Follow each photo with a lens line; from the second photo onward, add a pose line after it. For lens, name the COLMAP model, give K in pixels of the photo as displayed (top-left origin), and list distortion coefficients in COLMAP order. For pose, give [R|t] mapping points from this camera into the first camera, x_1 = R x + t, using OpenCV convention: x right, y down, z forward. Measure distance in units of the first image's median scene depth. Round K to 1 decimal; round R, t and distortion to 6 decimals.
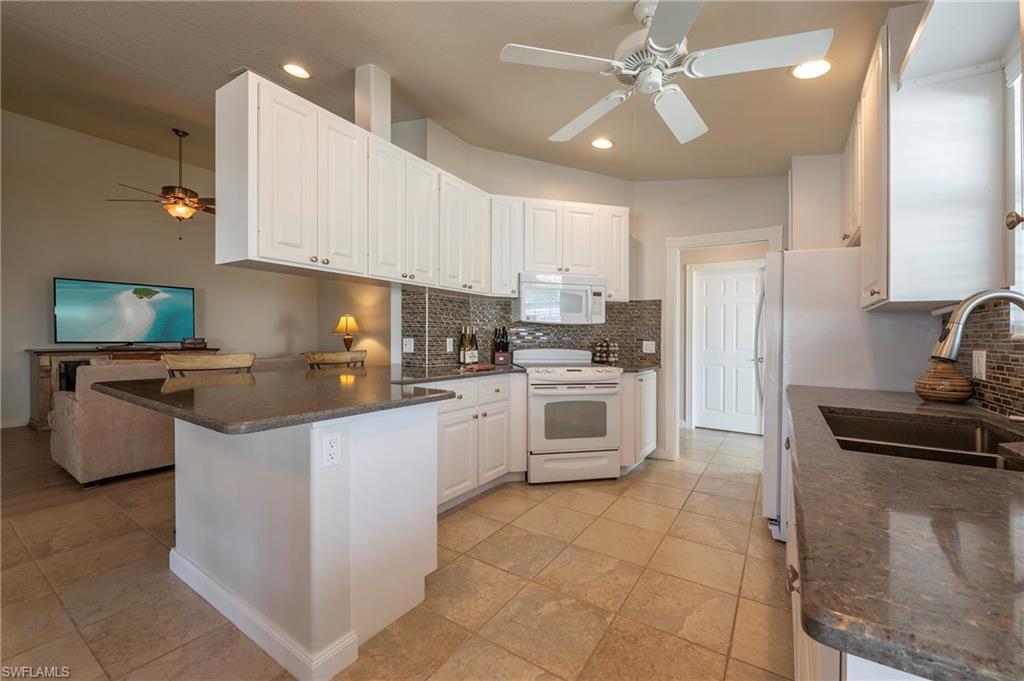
lens RADIAL K [[411.3, 0, 518.5], [0, 411.3, 338.5], [0, 0, 1]] dist [-0.001592, -0.000160]
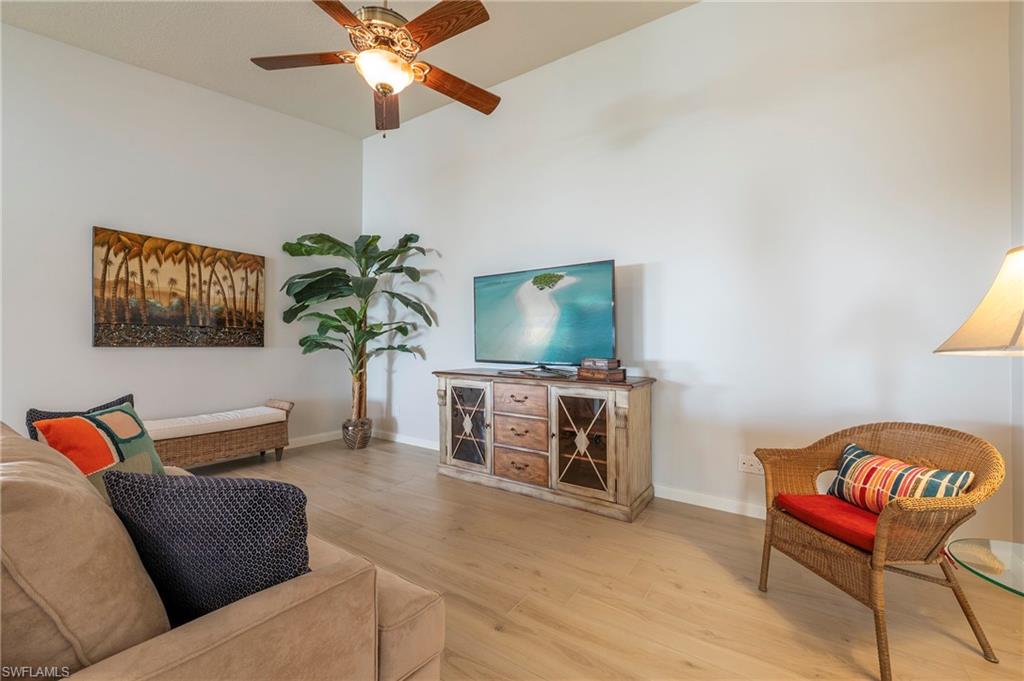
lens RADIAL K [[418.8, 0, 520.8], [0, 418.8, 343.1], [0, 0, 1]] dist [-0.004223, -0.000470]
pose [[-0.002551, -0.017462, -0.999844, -0.433990], [-0.022411, 0.999597, -0.017400, -0.012458], [0.999746, 0.022363, -0.002941, 1.402066]]
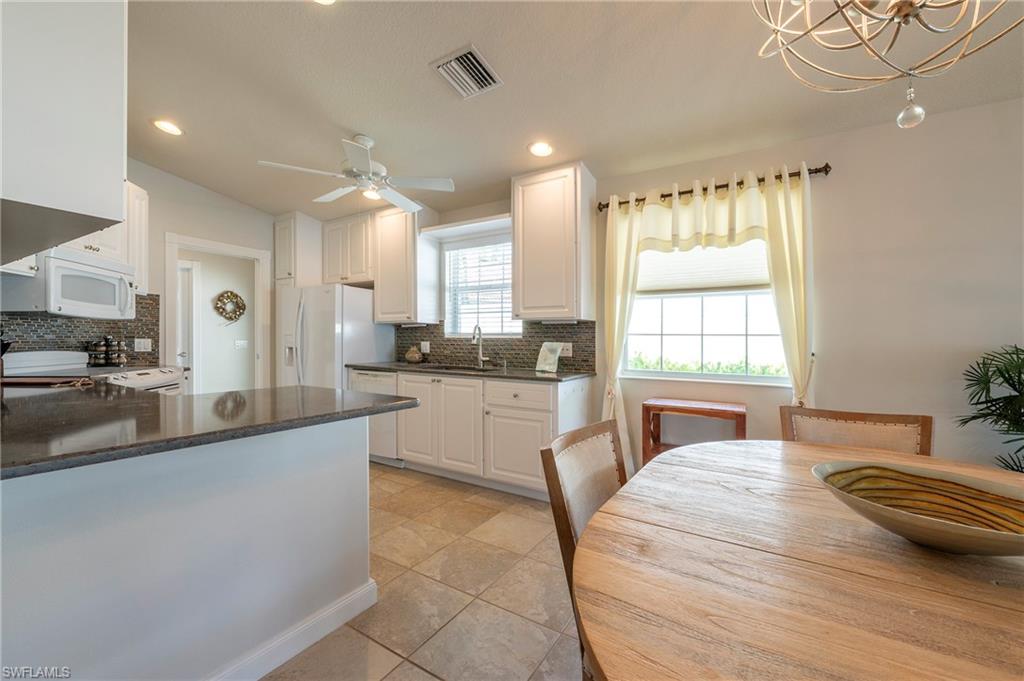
lens RADIAL K [[418.8, 0, 520.8], [0, 418.8, 343.1], [0, 0, 1]] dist [-0.004223, -0.000470]
pose [[-0.014889, -0.022138, 0.999644, -0.658506], [-0.008147, 0.999724, 0.022019, -0.011289], [-0.999856, -0.007816, -0.015065, 0.189218]]
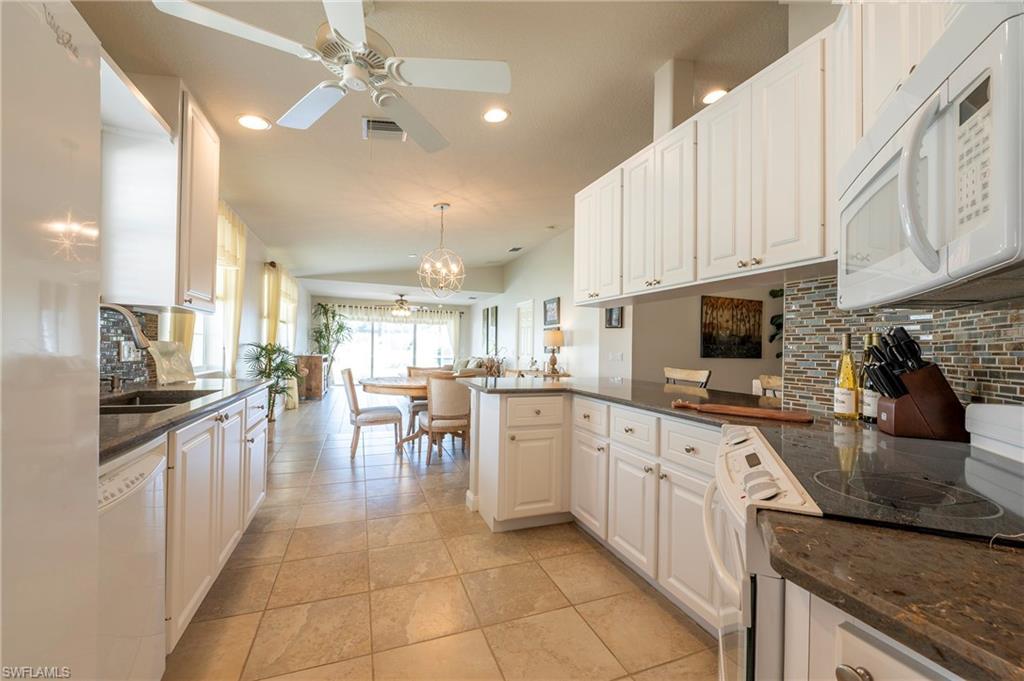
lens RADIAL K [[419.2, 0, 533.4], [0, 419.2, 342.2], [0, 0, 1]] dist [0.000170, -0.000018]
pose [[-0.567659, -0.041721, -0.822206, 0.434408], [-0.034638, 0.999041, -0.026780, 0.004609], [0.822535, 0.013278, -0.568560, 0.915589]]
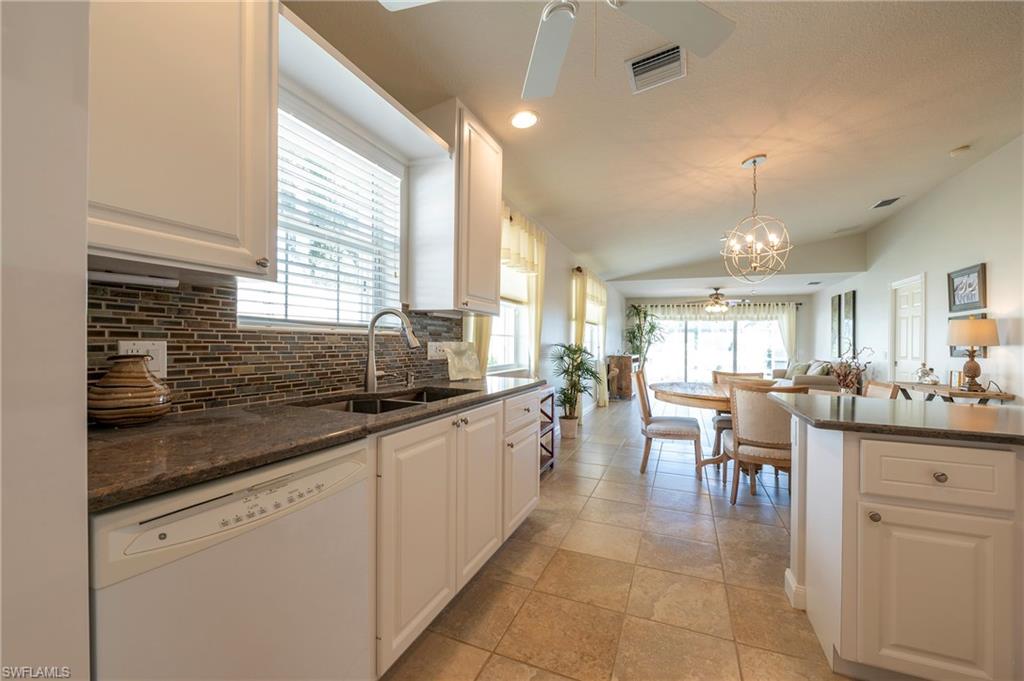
lens RADIAL K [[417.4, 0, 512.0], [0, 417.4, 340.5], [0, 0, 1]] dist [-0.001252, -0.005781]
pose [[-0.982945, -0.035033, -0.180535, 0.268935], [-0.034919, 0.999383, -0.003810, 0.003359], [0.180557, 0.002559, -0.983561, 0.800359]]
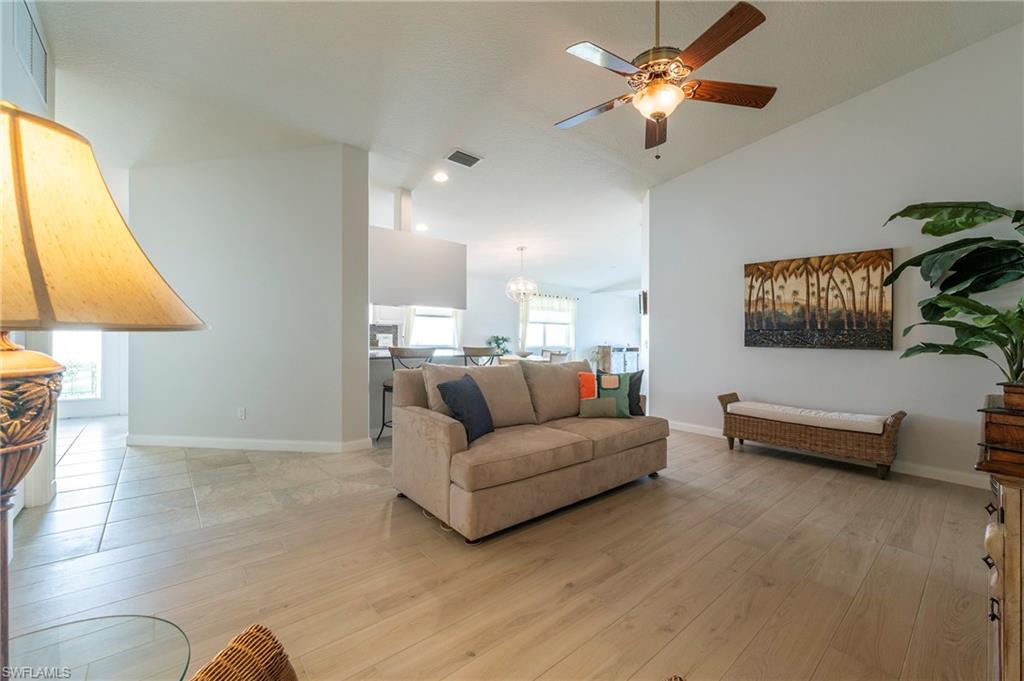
lens RADIAL K [[418.8, 0, 520.8], [0, 418.8, 343.1], [0, 0, 1]] dist [-0.004223, -0.000470]
pose [[-0.959643, -0.035913, 0.278917, -0.989031], [-0.030423, 0.999249, 0.023987, -0.019940], [-0.279569, 0.014534, -0.960016, 1.911231]]
